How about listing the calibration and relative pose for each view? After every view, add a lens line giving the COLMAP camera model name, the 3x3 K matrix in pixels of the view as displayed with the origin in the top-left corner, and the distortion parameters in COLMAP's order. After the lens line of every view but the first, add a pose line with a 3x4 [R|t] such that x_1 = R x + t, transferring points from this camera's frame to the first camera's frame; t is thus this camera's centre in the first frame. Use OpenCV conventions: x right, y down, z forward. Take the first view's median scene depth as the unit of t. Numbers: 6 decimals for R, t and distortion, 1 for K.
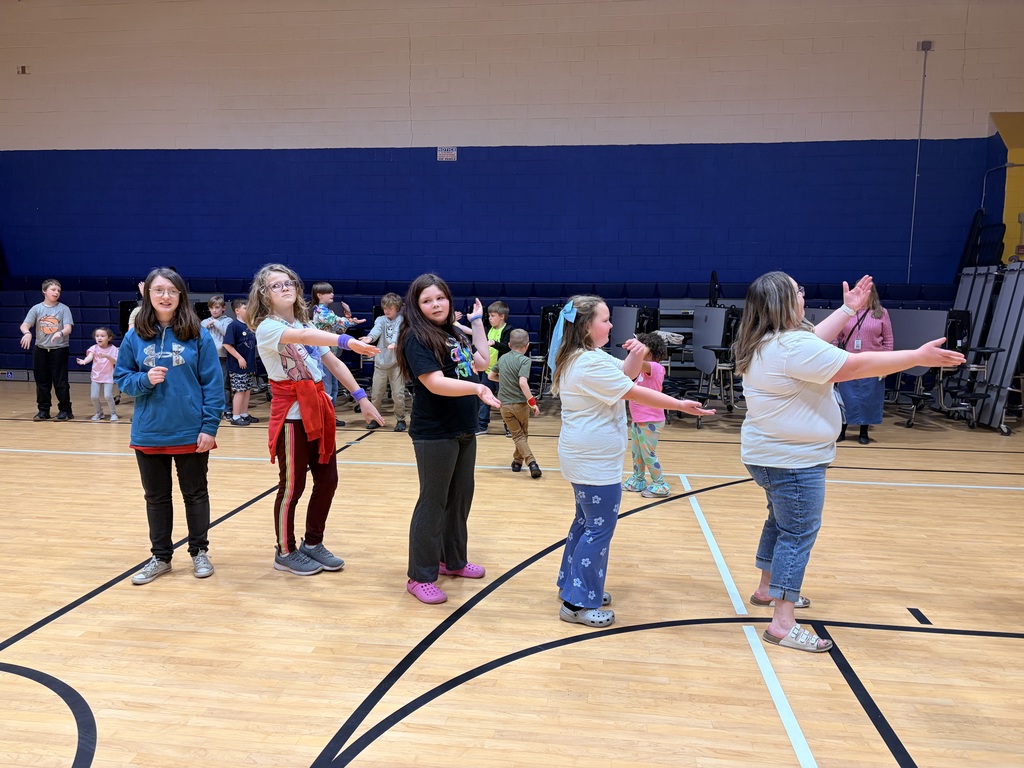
lens RADIAL K [[771.5, 0, 509.5], [0, 771.5, 378.9], [0, 0, 1]] dist [0.024762, -0.036877]
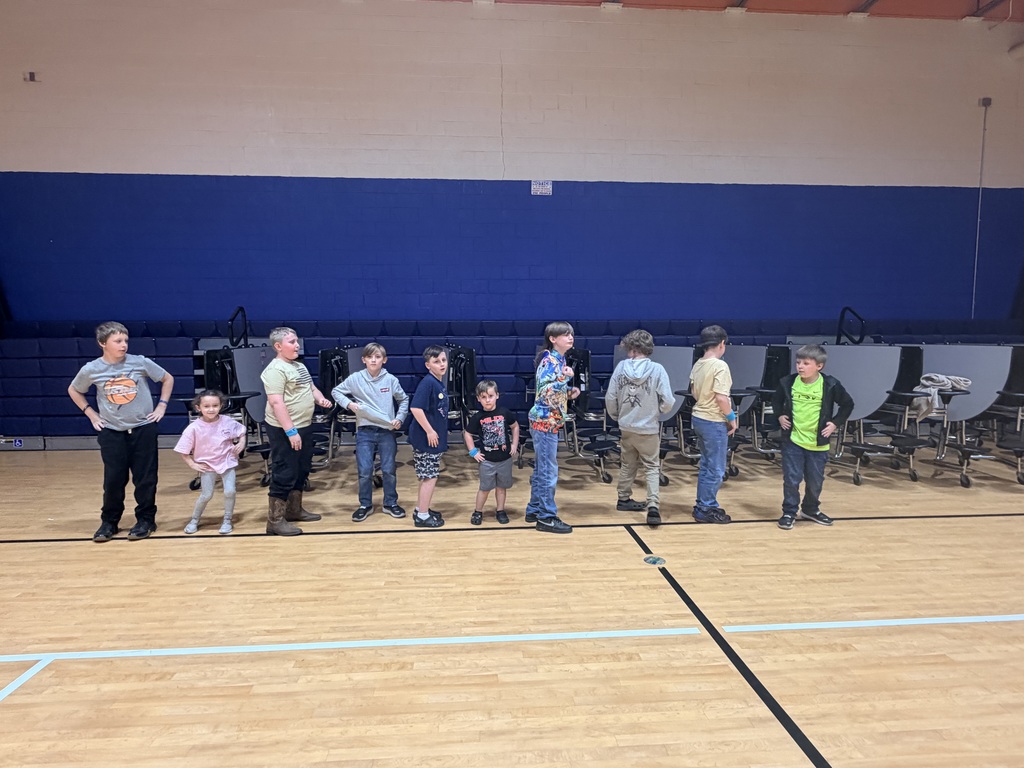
lens RADIAL K [[566.5, 0, 489.2], [0, 566.5, 360.1], [0, 0, 1]] dist [-0.005984, -0.004844]
pose [[0.980471, -0.024909, 0.195079, -0.287657], [0.037394, 0.997463, -0.060579, -0.041913], [-0.193075, 0.066691, 0.978915, 0.353478]]
